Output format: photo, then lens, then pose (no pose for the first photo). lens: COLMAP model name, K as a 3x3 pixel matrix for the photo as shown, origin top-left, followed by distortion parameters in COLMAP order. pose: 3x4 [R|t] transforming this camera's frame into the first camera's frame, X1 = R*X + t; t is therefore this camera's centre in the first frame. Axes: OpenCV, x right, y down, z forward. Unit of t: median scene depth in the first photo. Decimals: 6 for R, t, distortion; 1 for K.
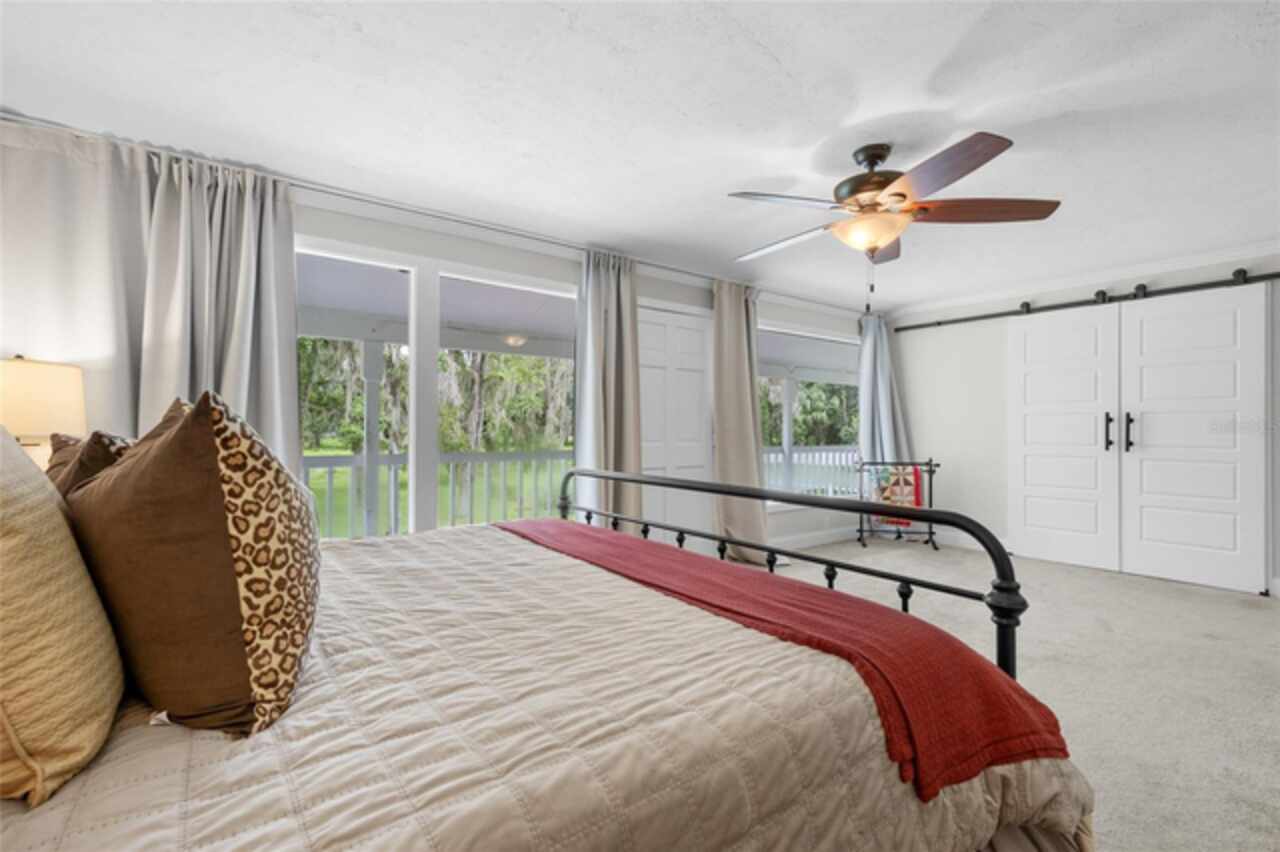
lens RADIAL K [[572.4, 0, 650.1], [0, 572.4, 431.7], [0, 0, 1]] dist [-0.001719, 0.000257]
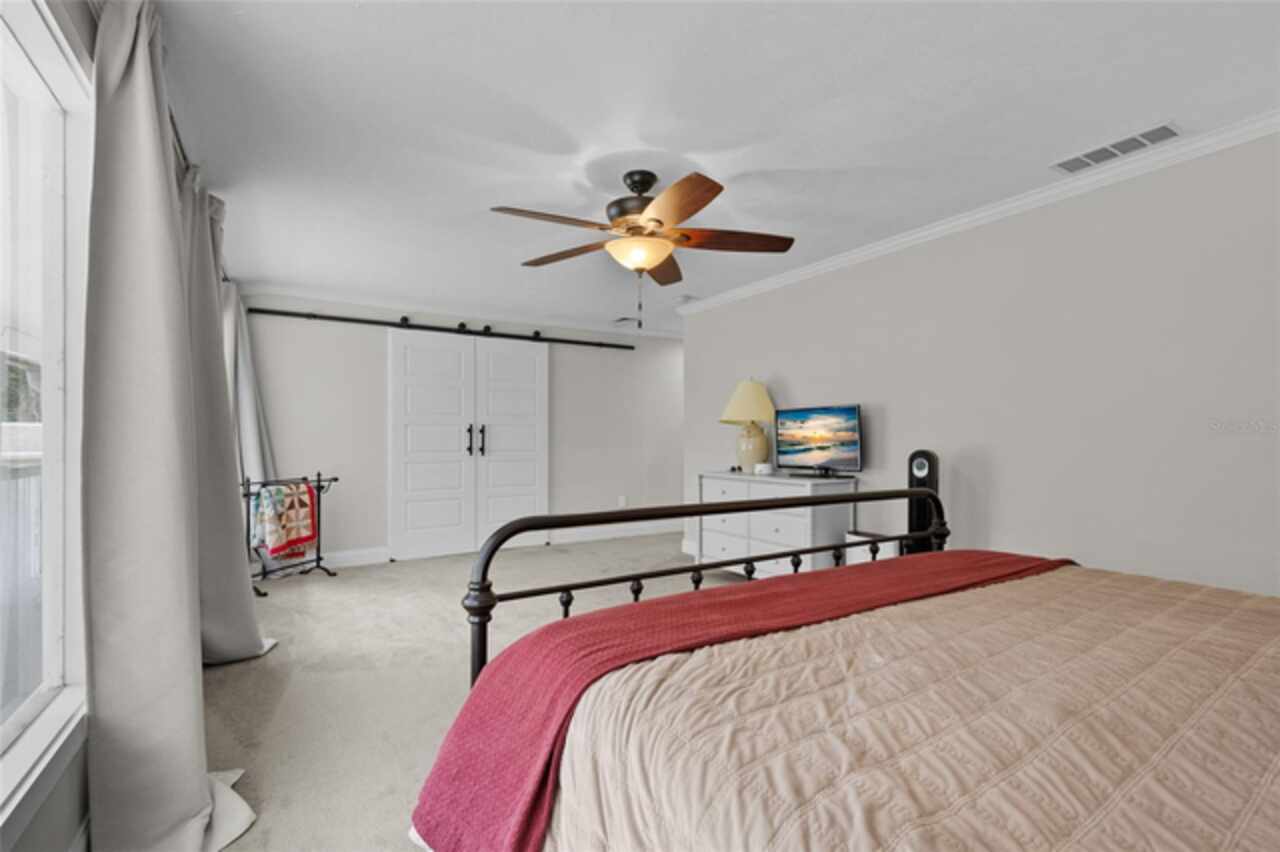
lens RADIAL K [[572.4, 0, 649.0], [0, 572.4, 432.5], [0, 0, 1]] dist [-0.001719, 0.000257]
pose [[0.088140, 0.008153, 0.996075, -0.383284], [0.004642, 0.999952, -0.008595, -0.004079], [-0.996097, 0.005381, 0.088098, 0.515169]]
